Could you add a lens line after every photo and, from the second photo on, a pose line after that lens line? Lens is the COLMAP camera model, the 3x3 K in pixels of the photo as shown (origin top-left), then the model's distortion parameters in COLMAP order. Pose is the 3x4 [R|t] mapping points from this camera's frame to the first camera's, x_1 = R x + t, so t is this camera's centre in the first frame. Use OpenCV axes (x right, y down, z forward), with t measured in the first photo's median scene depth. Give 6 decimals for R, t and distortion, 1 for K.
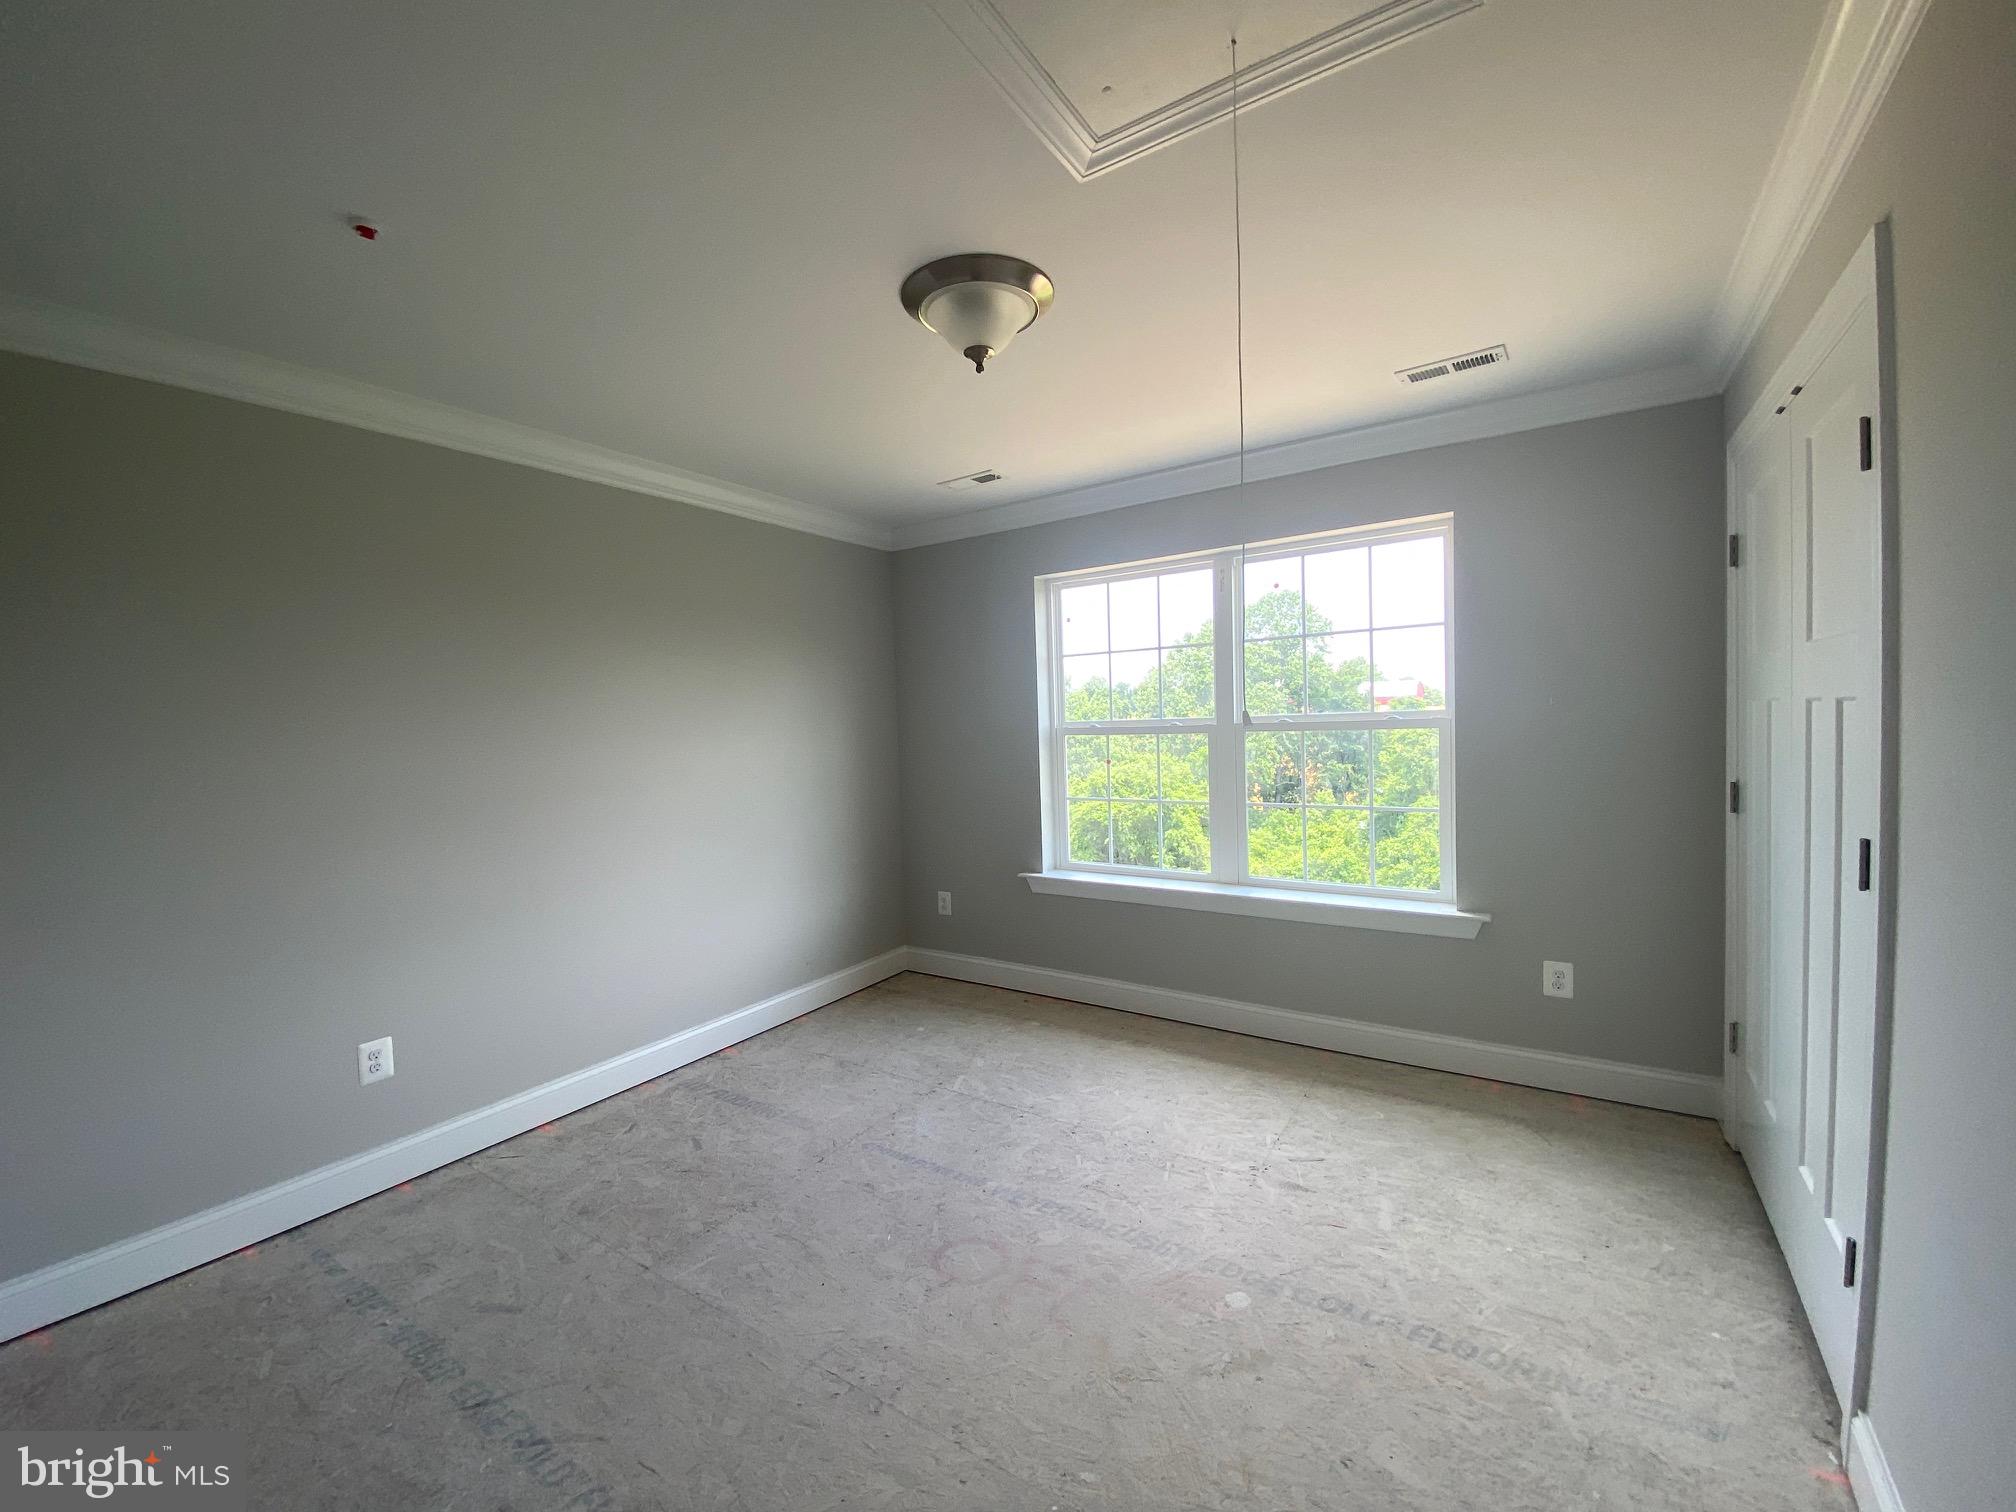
lens RADIAL K [[817.4, 0, 1008.0], [0, 817.4, 756.0], [0, 0, 1]] dist [0.015143, -0.018099]
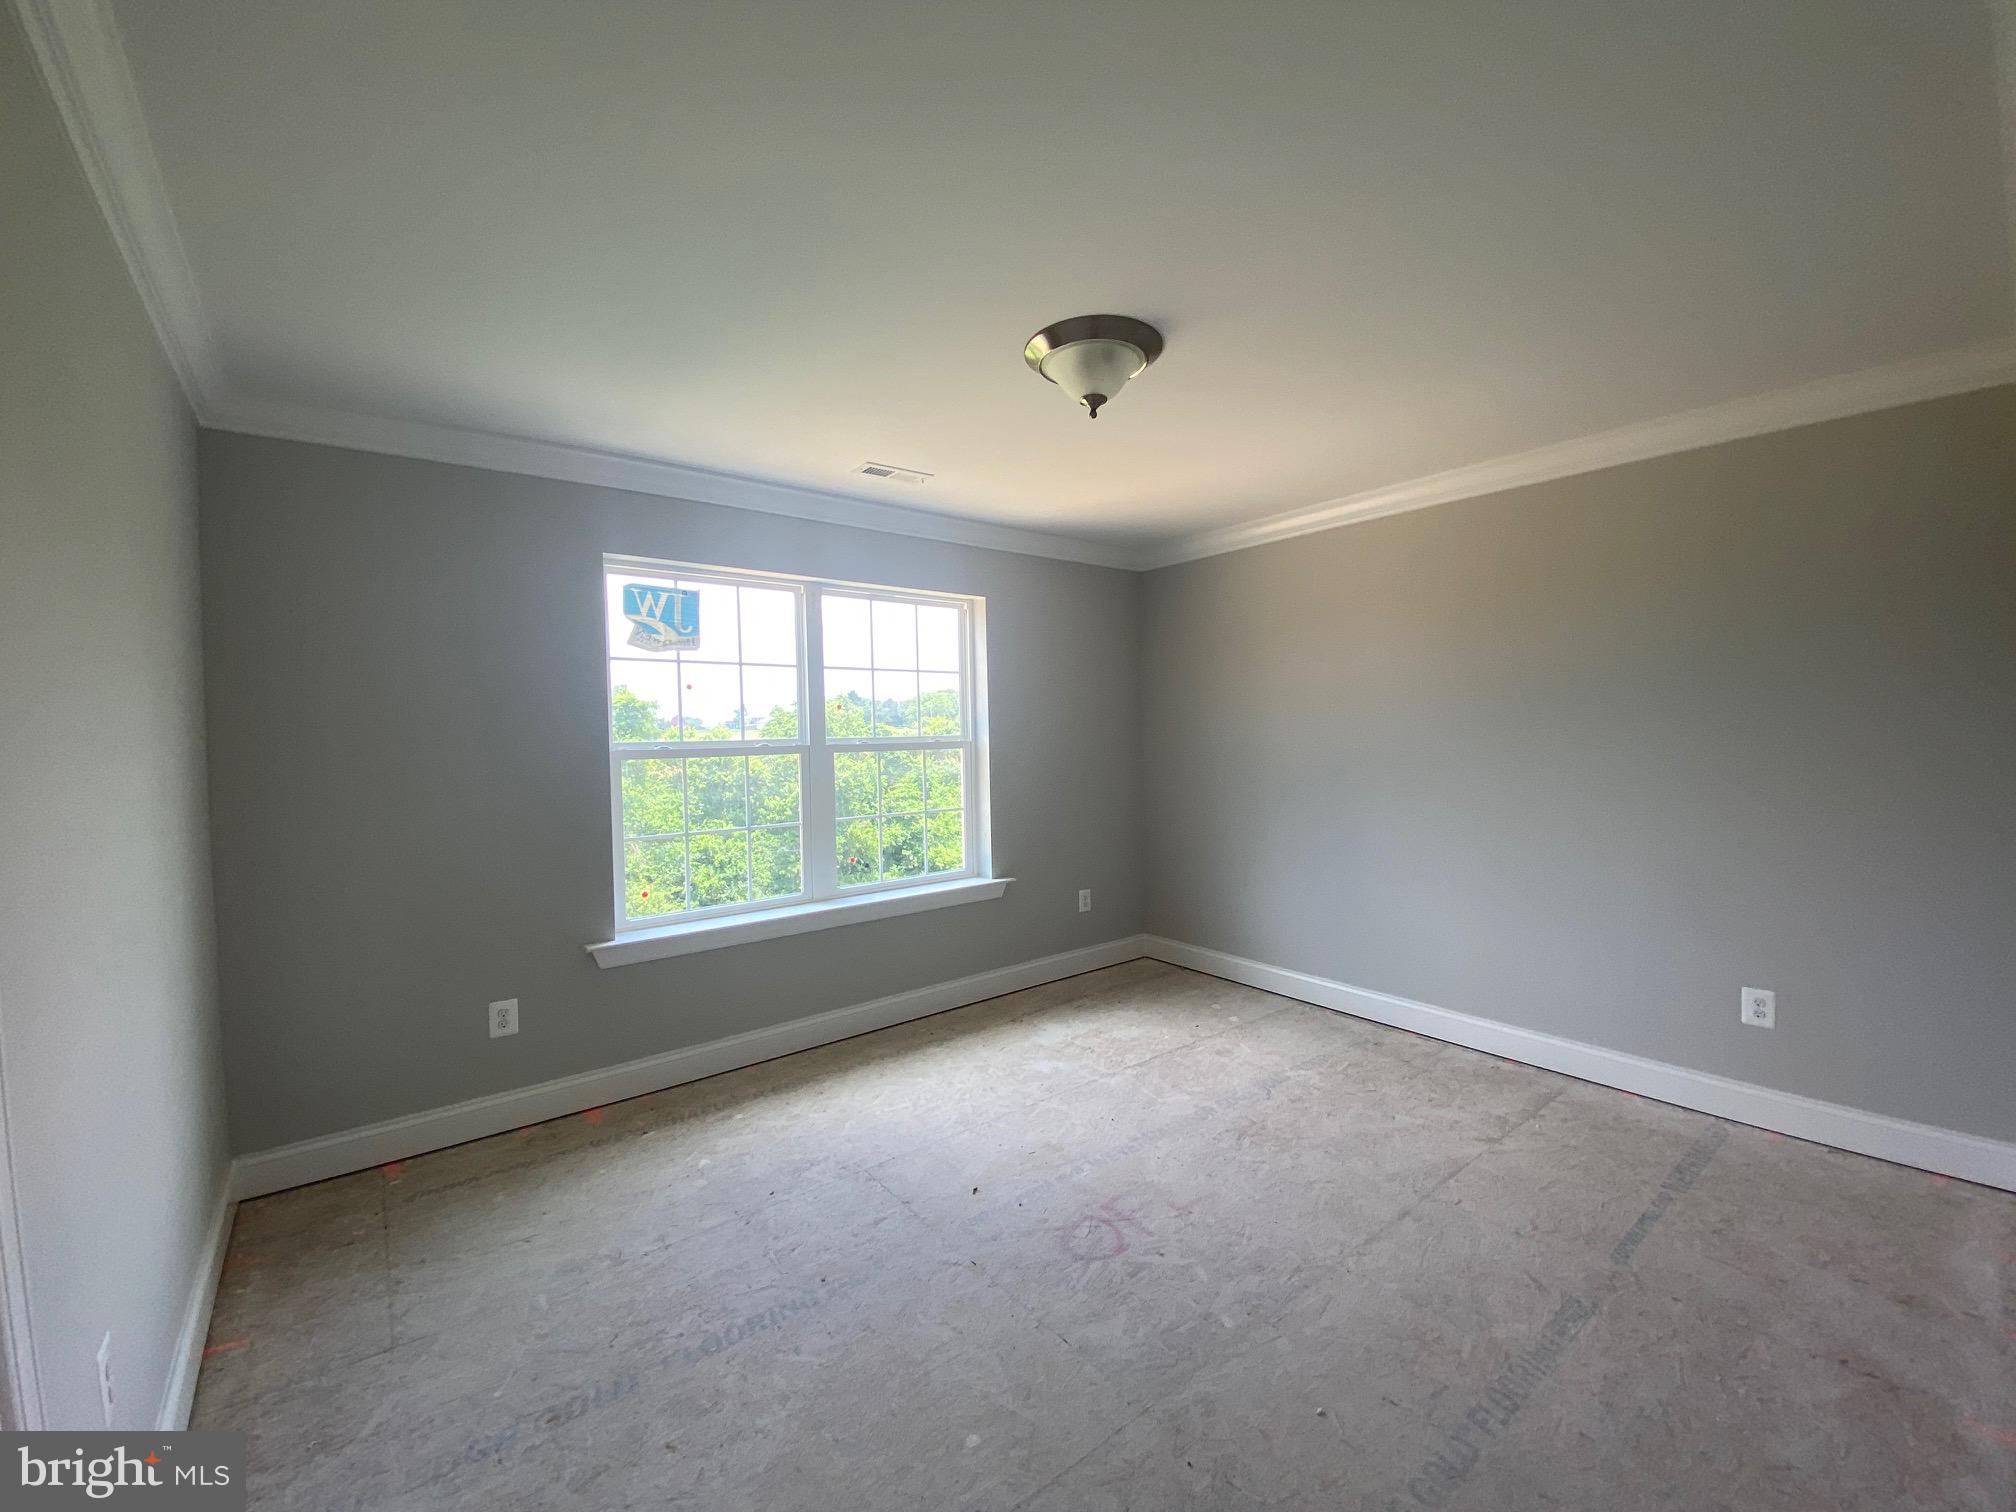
lens RADIAL K [[818.5, 0, 1031.1], [0, 818.5, 759.7], [0, 0, 1]] dist [0.015549, -0.021597]
pose [[0.275974, -0.002412, 0.961162, -0.717610], [0.050713, 0.998640, -0.012055, 0.006057], [-0.959826, 0.052071, 0.275722, 0.501351]]
